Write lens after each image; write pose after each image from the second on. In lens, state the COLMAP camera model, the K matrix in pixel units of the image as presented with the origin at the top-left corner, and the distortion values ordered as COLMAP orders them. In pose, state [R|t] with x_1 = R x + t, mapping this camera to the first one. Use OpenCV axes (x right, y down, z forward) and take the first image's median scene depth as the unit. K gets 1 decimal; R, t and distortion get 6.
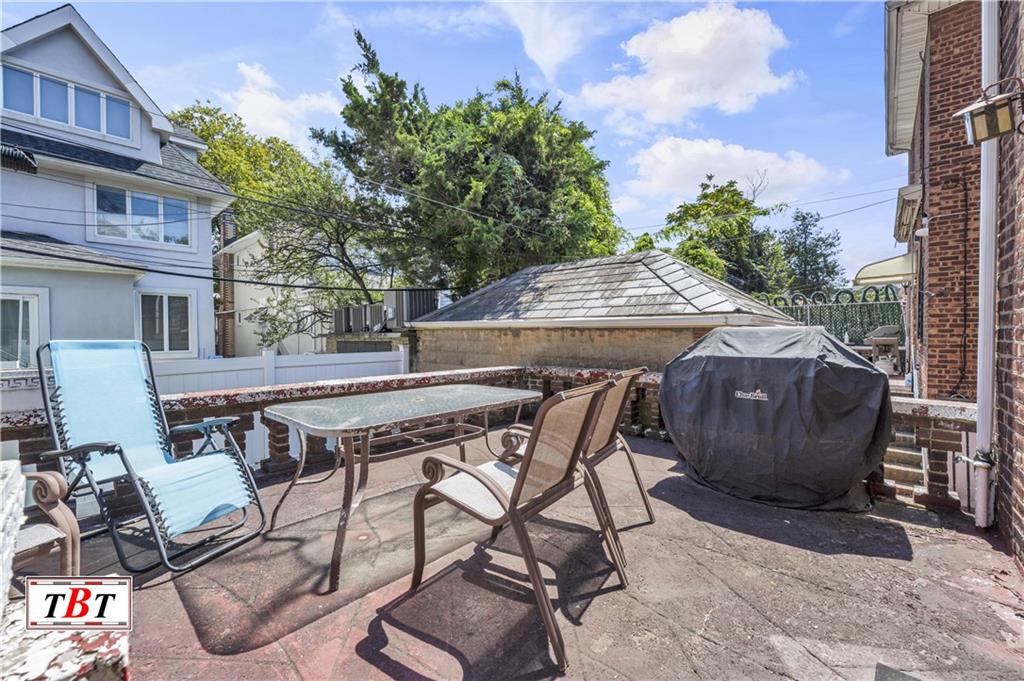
lens RADIAL K [[412.9, 0, 512.0], [0, 412.9, 340.5], [0, 0, 1]] dist [-0.003067, -0.000180]
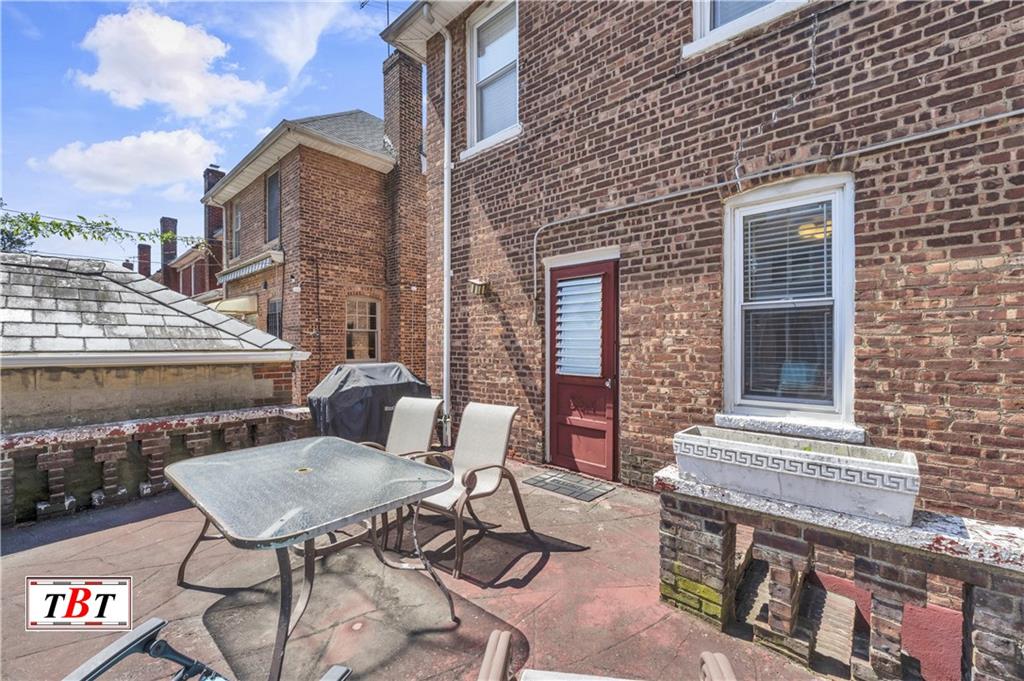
lens RADIAL K [[399.2, 0, 532.2], [0, 399.2, 350.8], [0, 0, 1]] dist [-0.005227, -0.000283]
pose [[-0.053002, -0.009202, 0.998552, -0.624717], [0.021609, 0.999713, 0.010360, -0.057927], [-0.998361, 0.022127, -0.052788, 0.334351]]
